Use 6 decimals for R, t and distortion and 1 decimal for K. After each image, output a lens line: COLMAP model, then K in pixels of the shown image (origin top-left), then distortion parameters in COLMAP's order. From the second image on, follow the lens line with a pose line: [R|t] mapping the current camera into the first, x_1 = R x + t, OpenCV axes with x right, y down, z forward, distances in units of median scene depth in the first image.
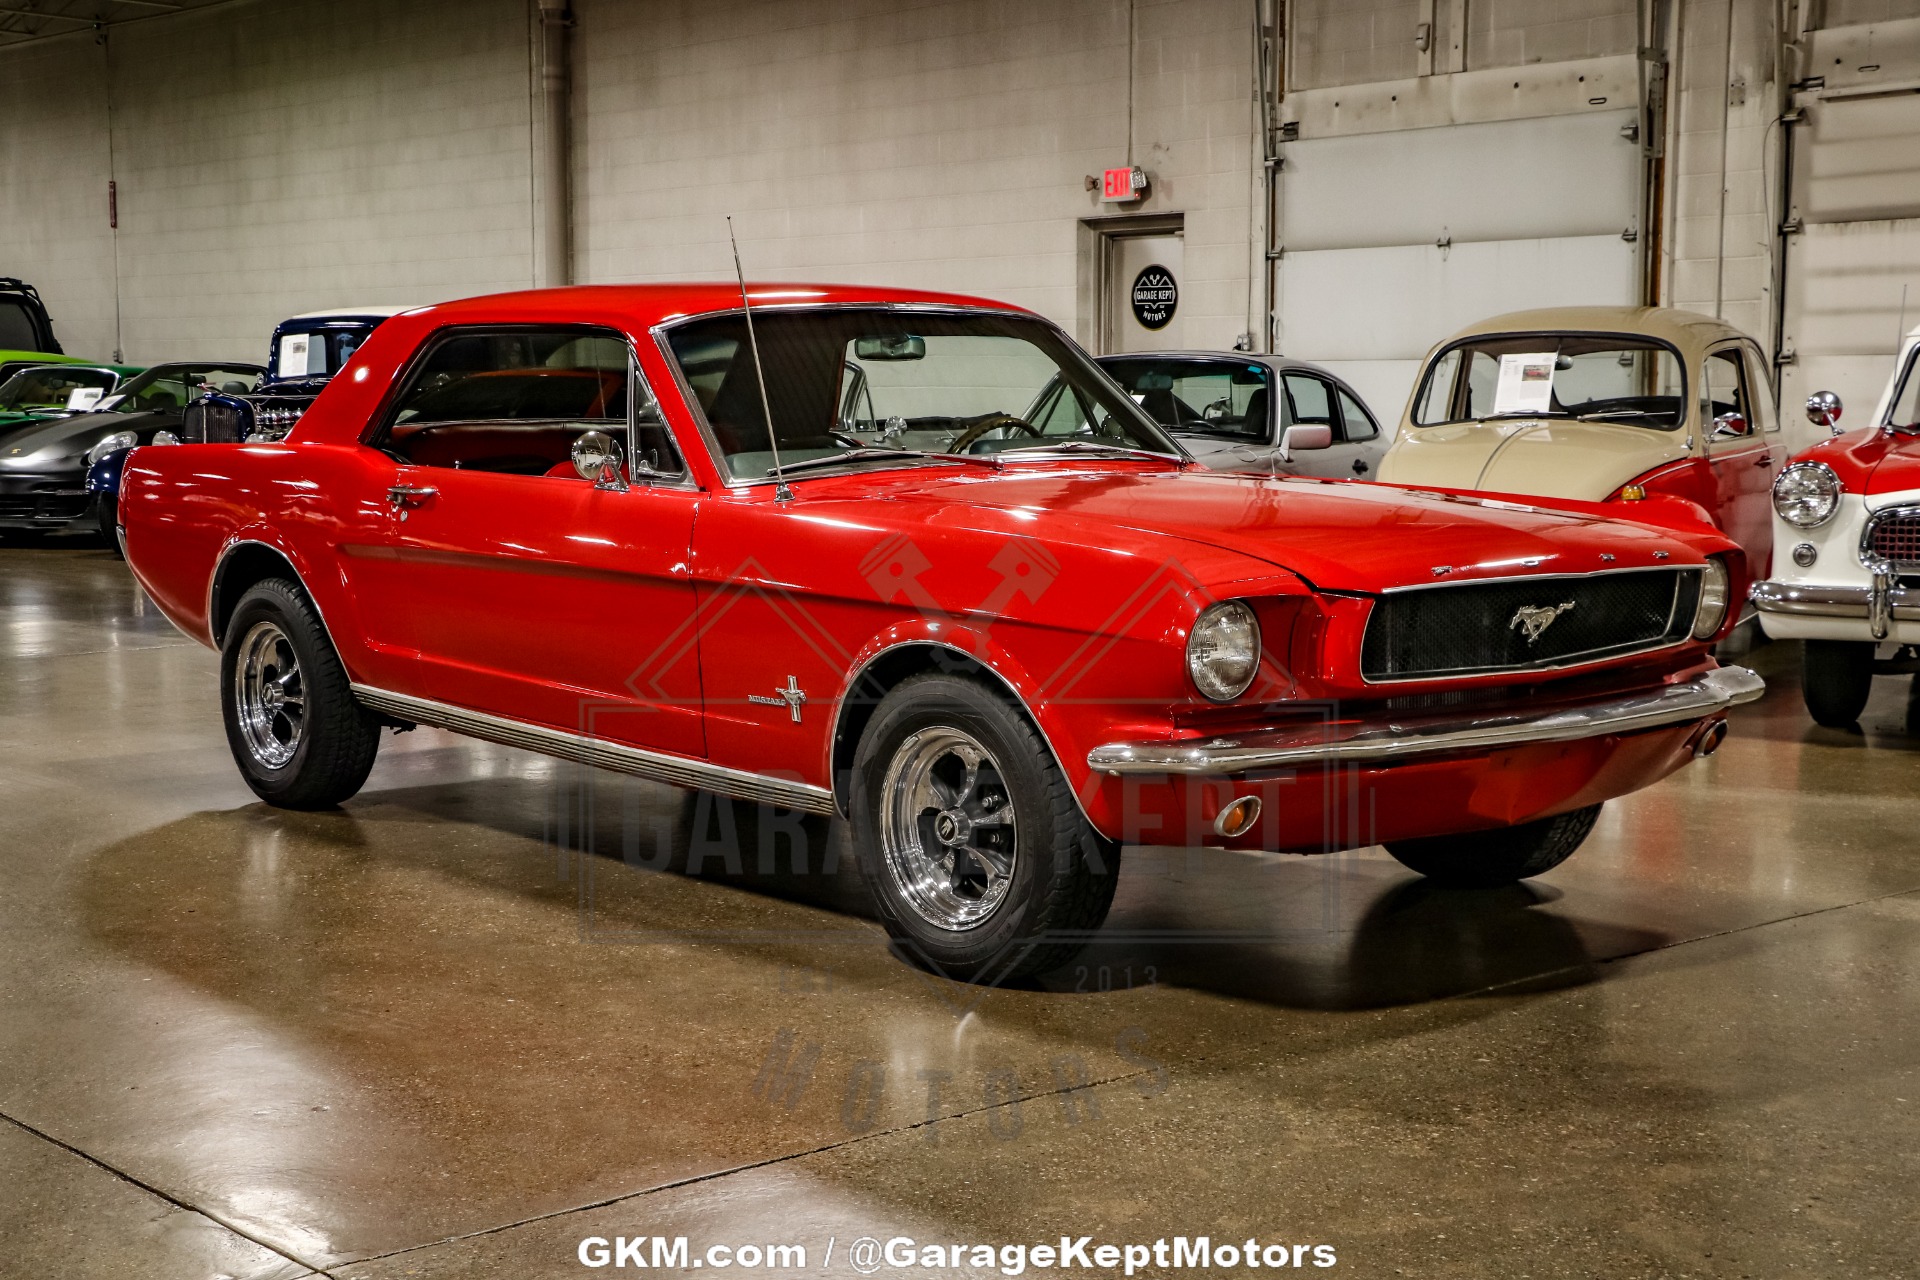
lens RADIAL K [[2720.8, 0, 969.9], [0, 2720.8, 637.3], [0, 0, 1]] dist [0.010193, 0.564818]
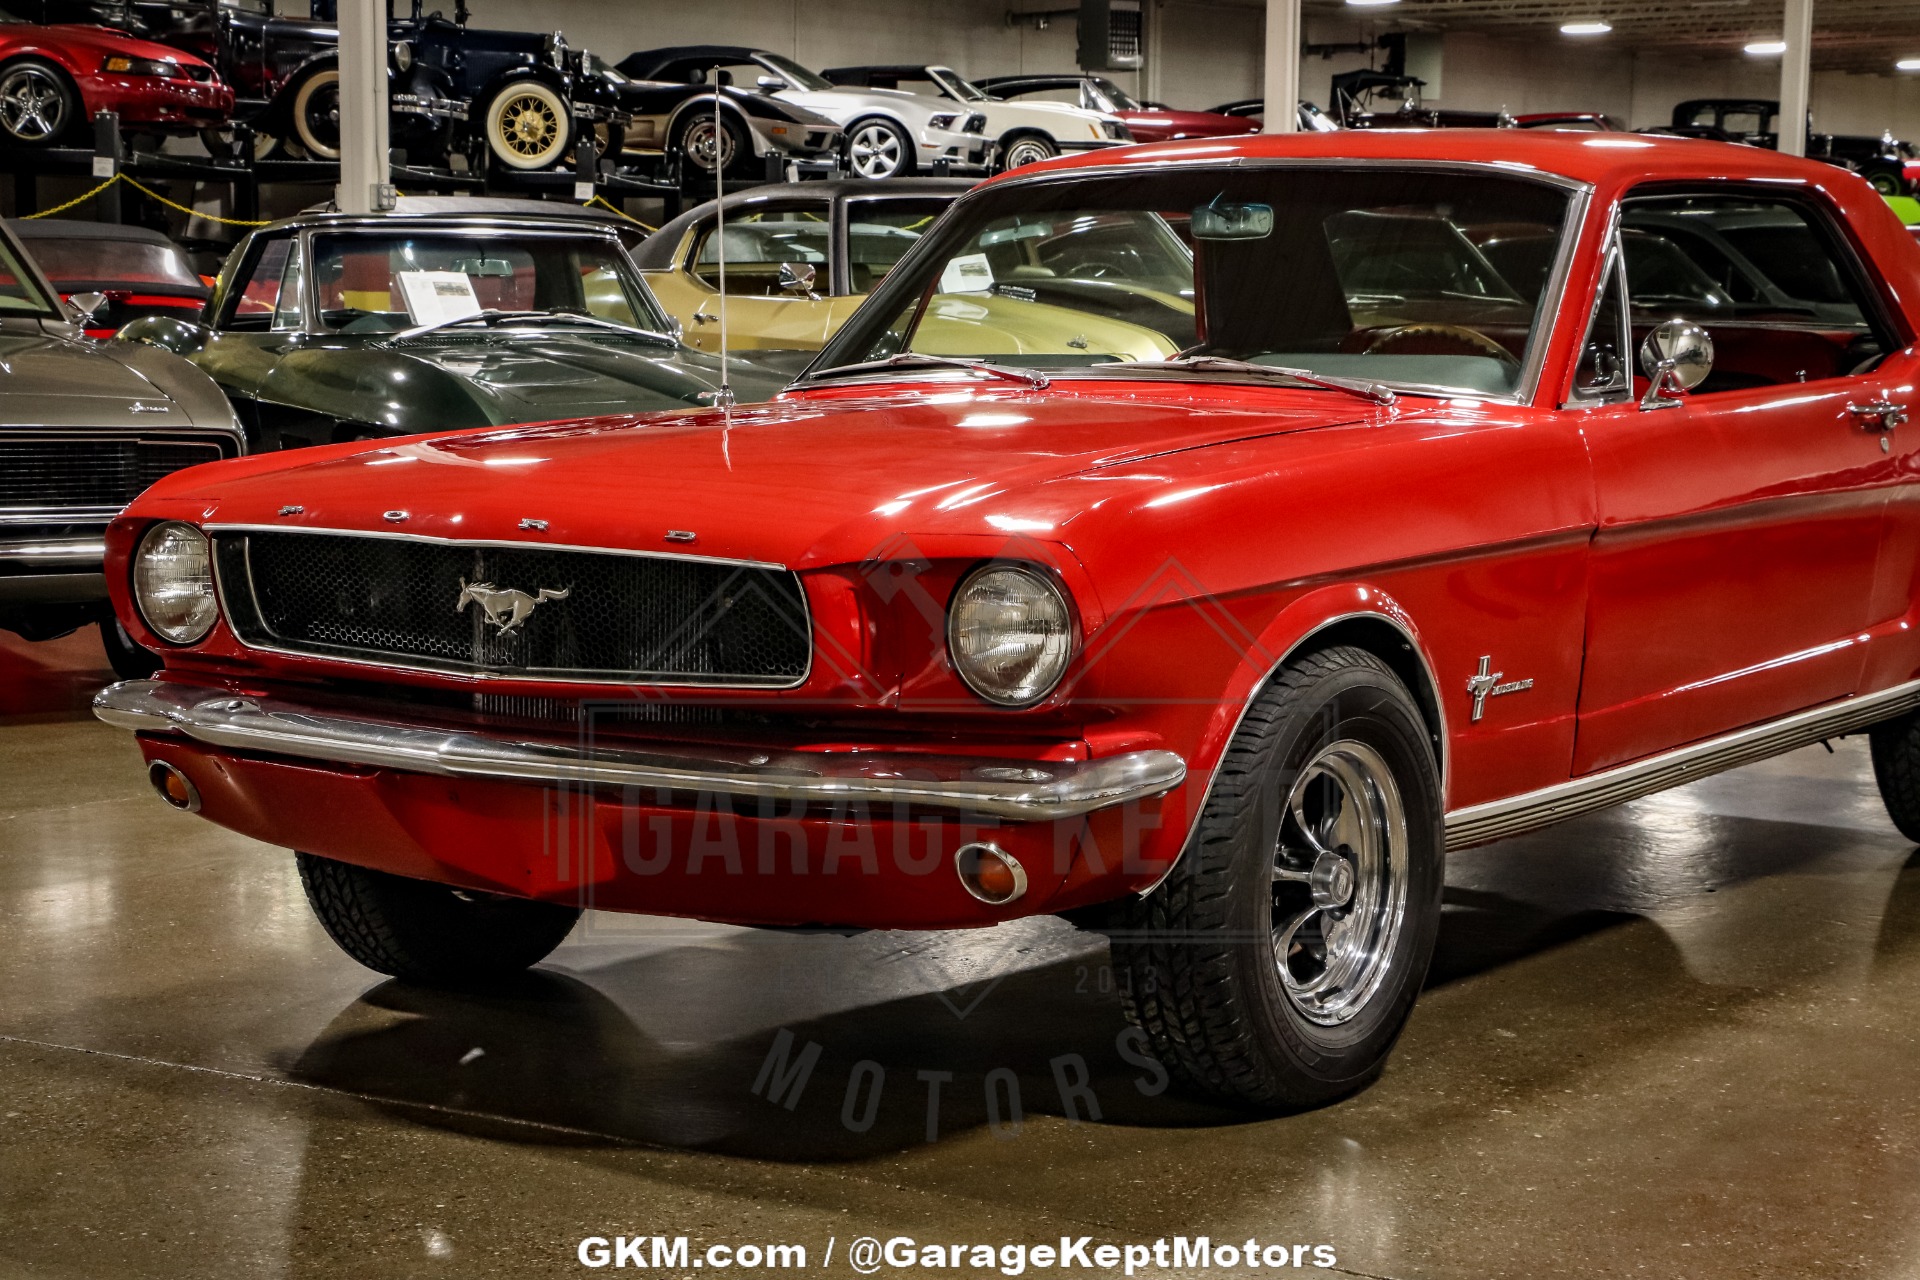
lens RADIAL K [[3699.8, 0, 960.0], [0, 3699.8, 640.0], [0, 0, 1]] dist [0.230634, 0.558944]
pose [[0.247768, 0.102361, -0.963397, 0.460828], [-0.100672, 0.991740, 0.079481, -0.033954], [0.963575, 0.077294, 0.256026, 0.345128]]
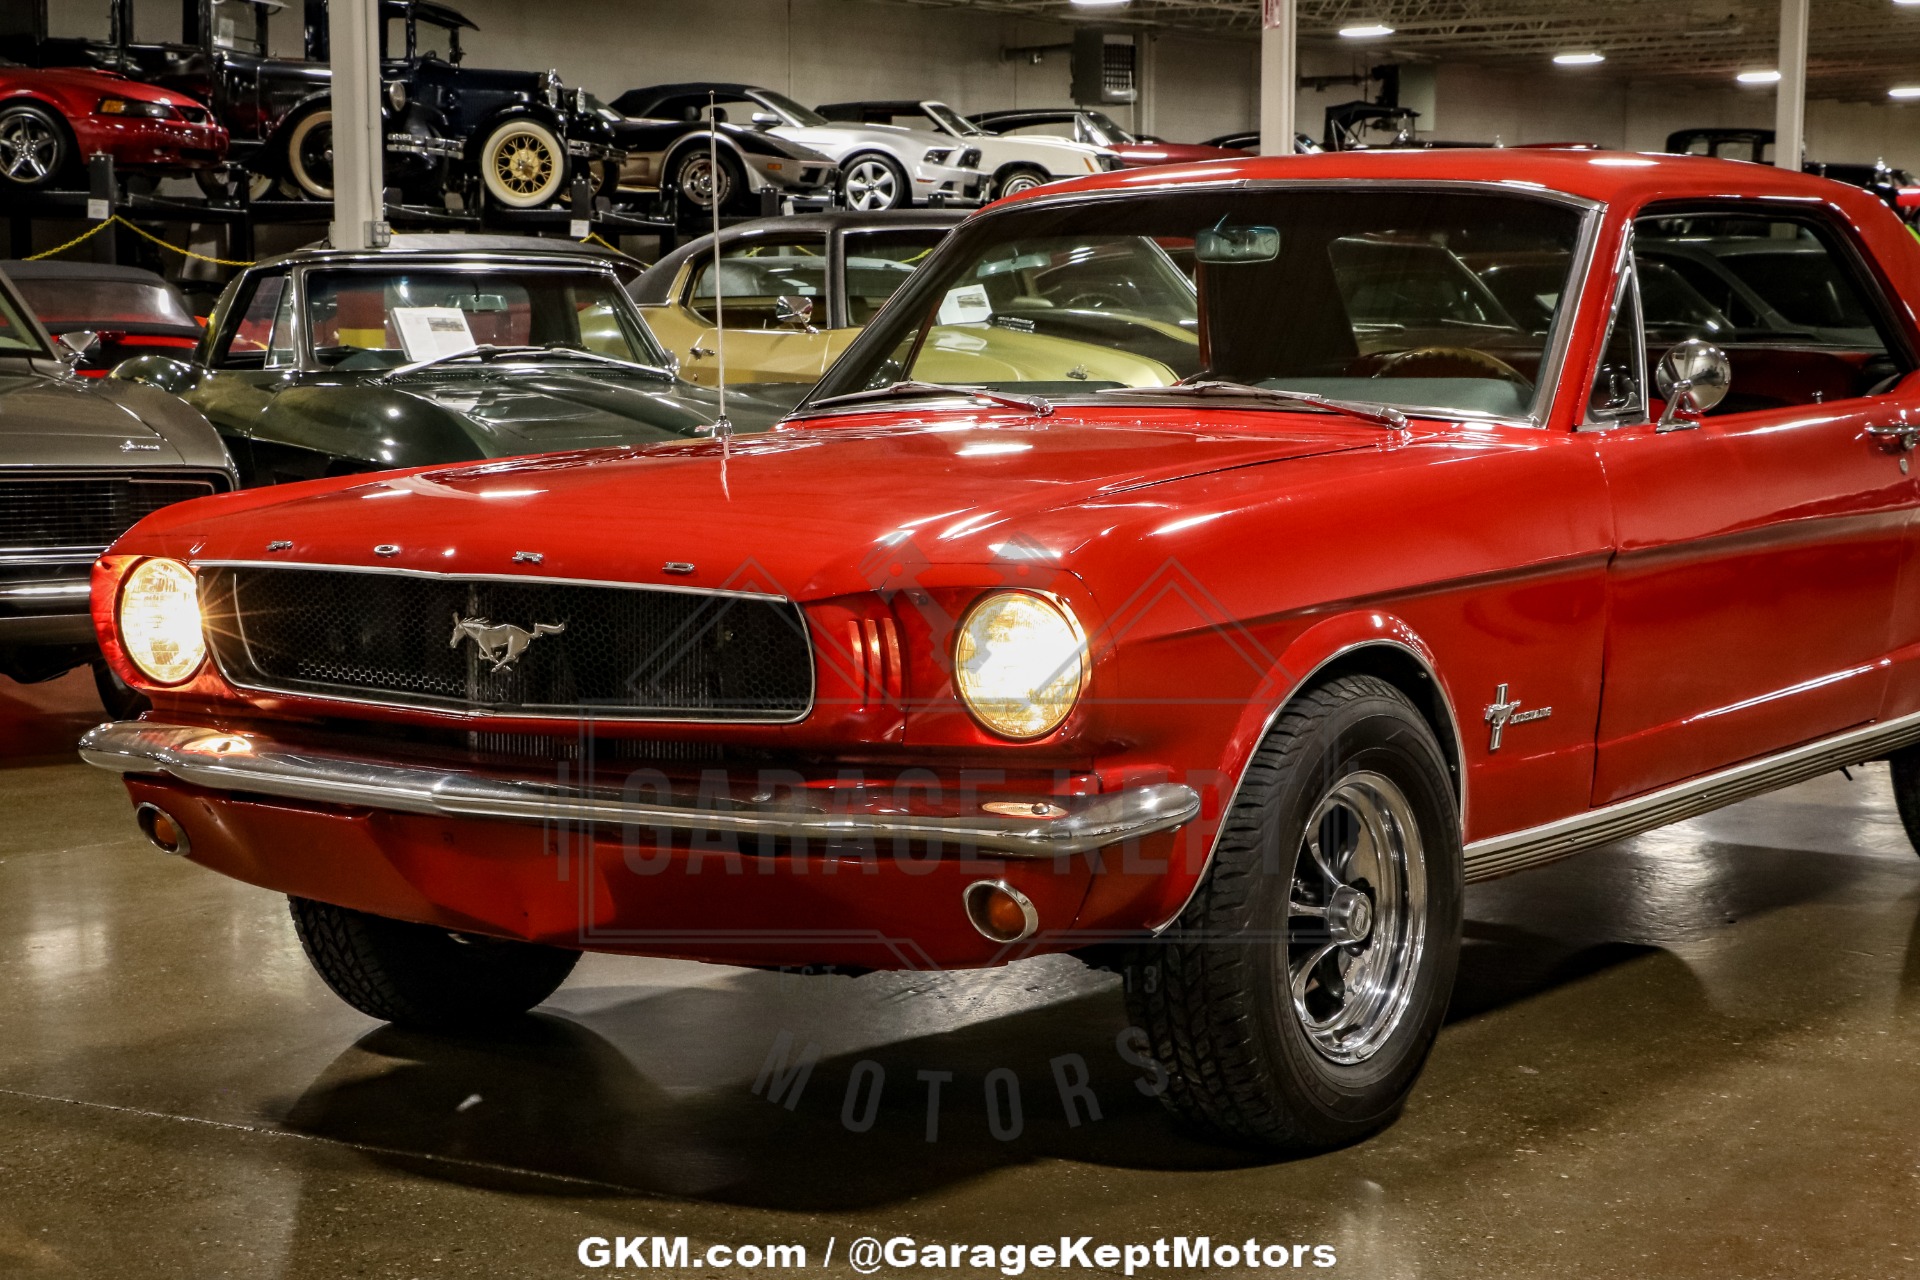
lens RADIAL K [[3693.1, 0, 960.0], [0, 3693.1, 640.0], [0, 0, 1]] dist [0.228587, 0.512147]
pose [[0.249041, 0.091064, -0.964202, 0.451010], [-0.091787, 0.993308, 0.070105, -0.032810], [0.964134, 0.071042, 0.255733, 0.346970]]
